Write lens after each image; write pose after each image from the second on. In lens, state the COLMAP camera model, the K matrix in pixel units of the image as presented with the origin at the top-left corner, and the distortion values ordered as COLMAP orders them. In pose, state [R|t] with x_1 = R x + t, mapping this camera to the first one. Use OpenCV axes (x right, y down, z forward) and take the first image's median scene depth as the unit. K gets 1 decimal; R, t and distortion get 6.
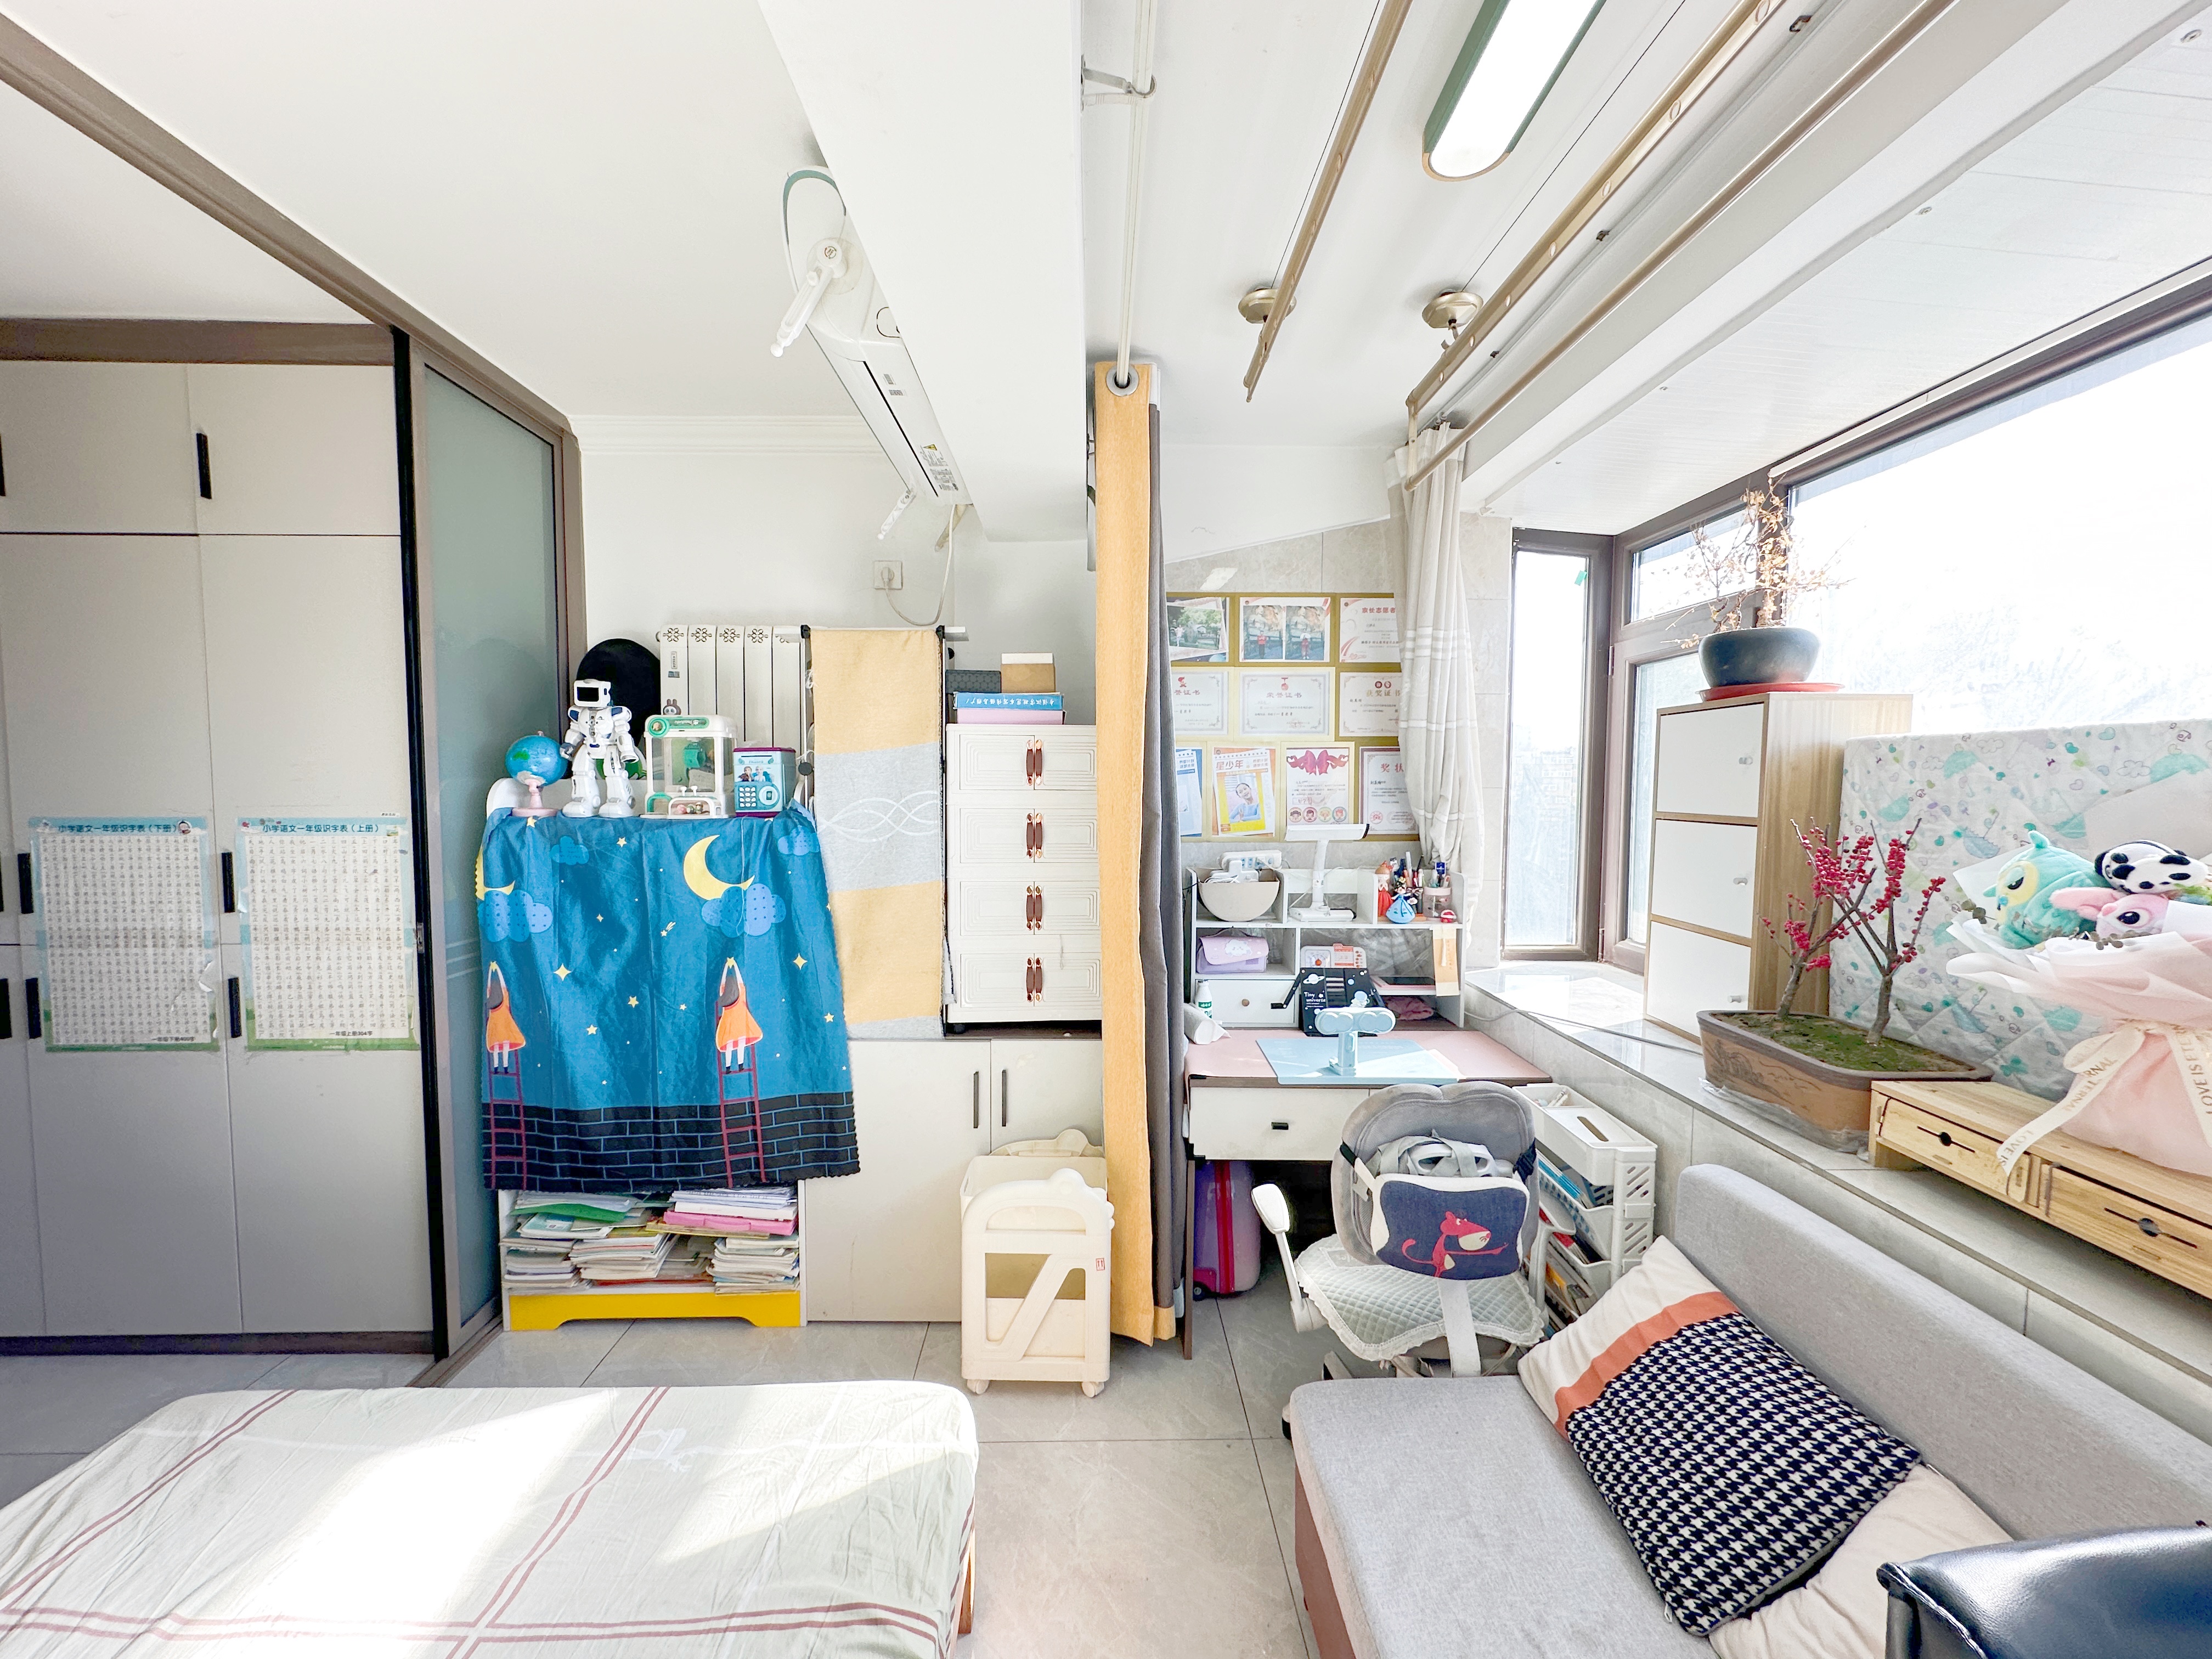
lens RADIAL K [[877.3, 0, 1111.5], [0, 877.3, 829.8], [0, 0, 1]] dist [-0.002598, -0.000127]
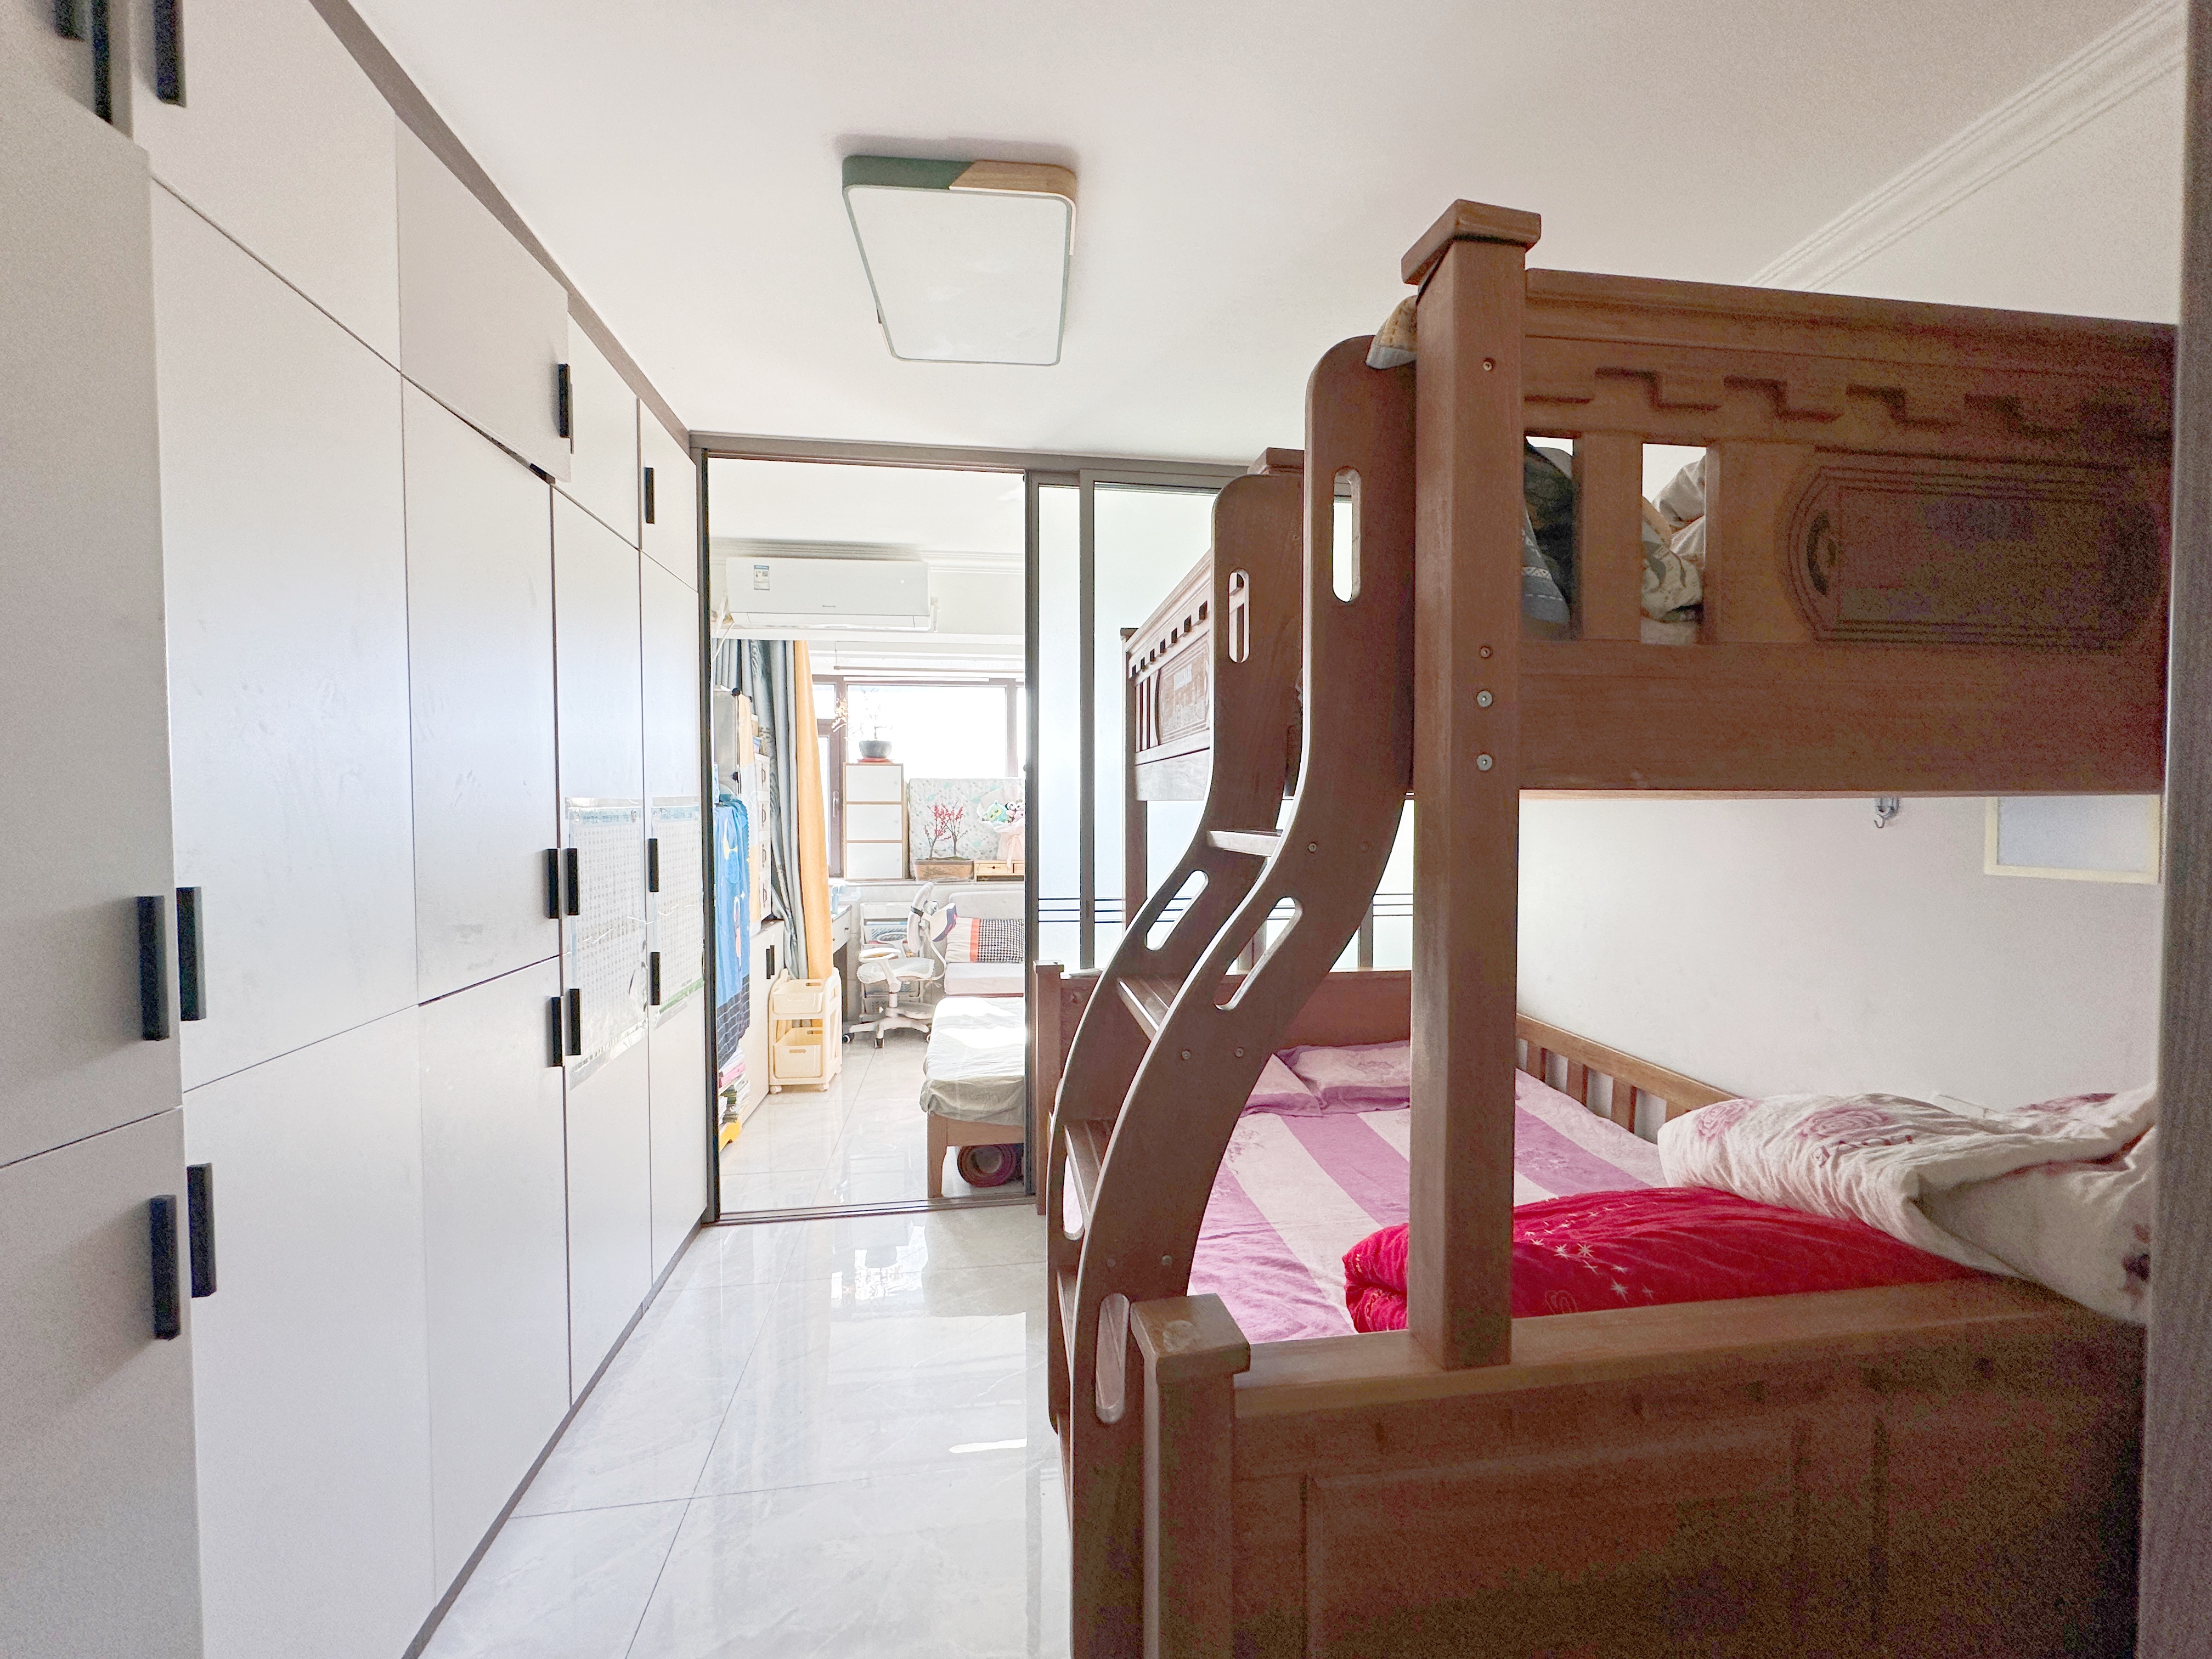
lens RADIAL K [[877.3, 0, 1112.3], [0, 877.3, 828.7], [0, 0, 1]] dist [-0.002598, -0.000127]
pose [[-0.121667, -0.030246, 0.992110, -2.775624], [0.058101, 0.997605, 0.037538, 0.009078], [-0.990869, 0.062209, -0.119618, 0.692386]]
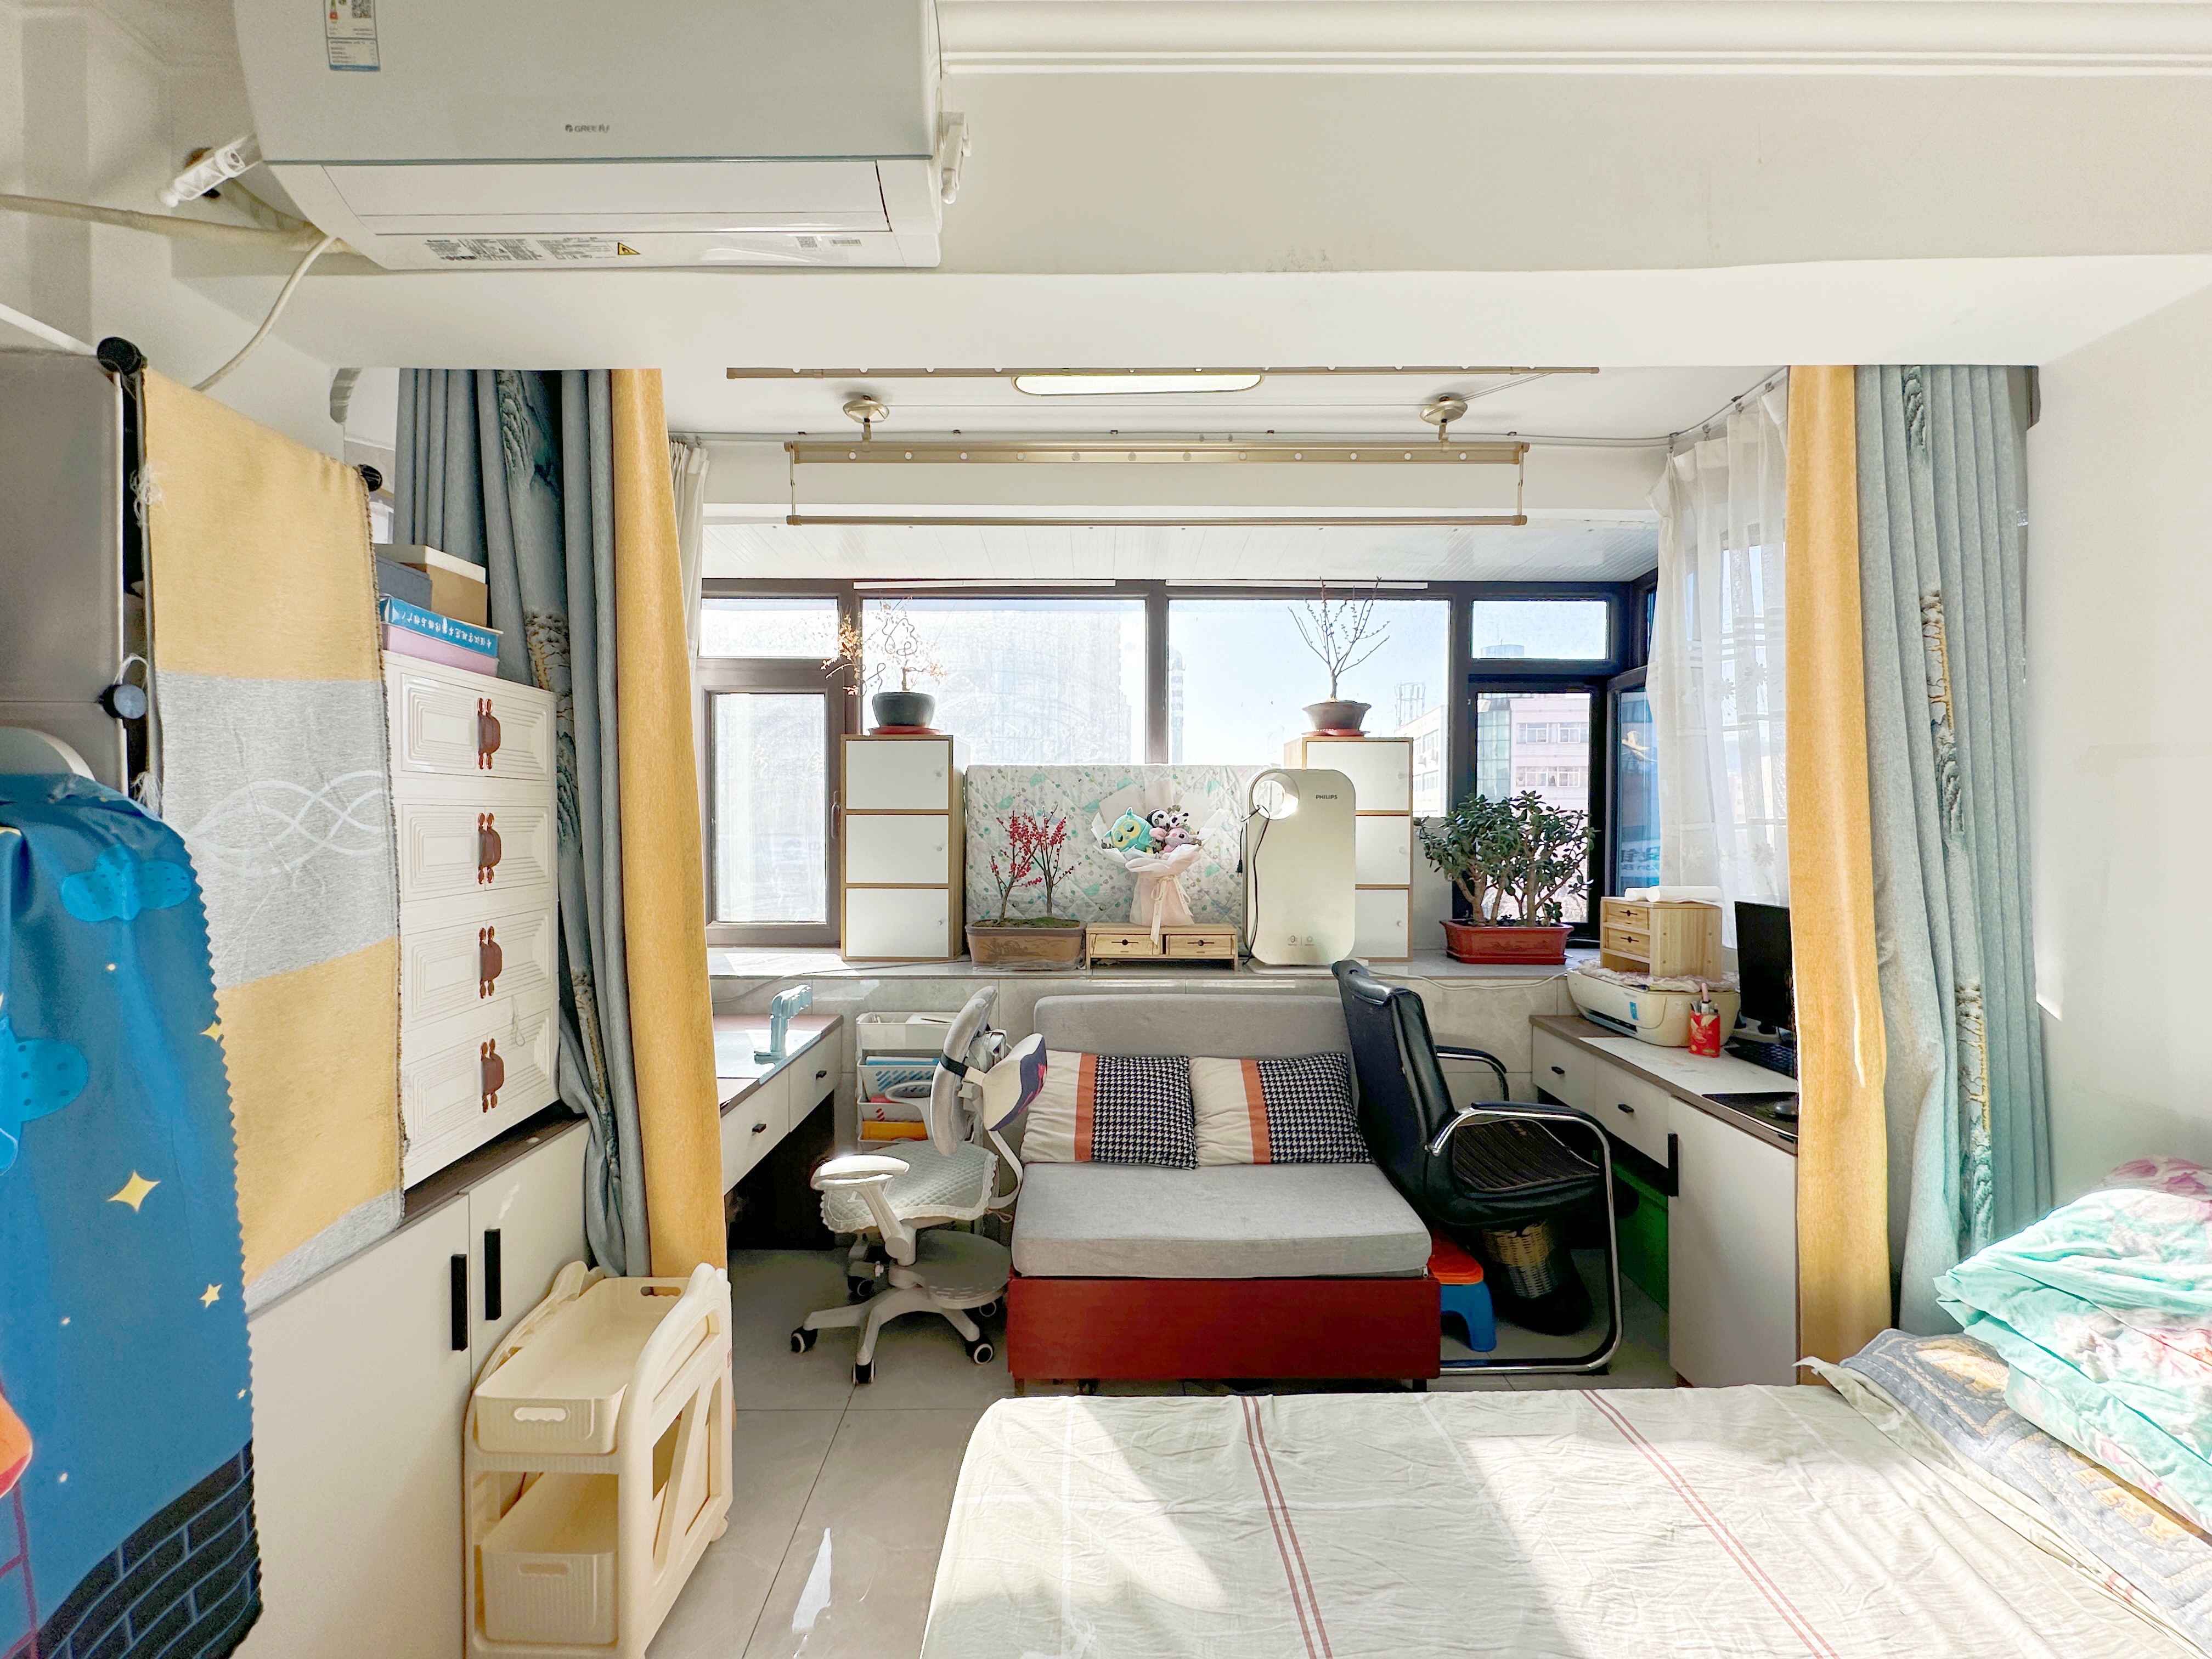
lens RADIAL K [[877.3, 0, 1107.0], [0, 877.3, 825.5], [0, 0, 1]] dist [-0.002598, -0.000127]
pose [[0.010699, -0.017033, 0.999798, -1.003229], [0.054029, 0.998404, 0.016431, 0.005694], [-0.998482, 0.053843, 0.011603, 0.753986]]
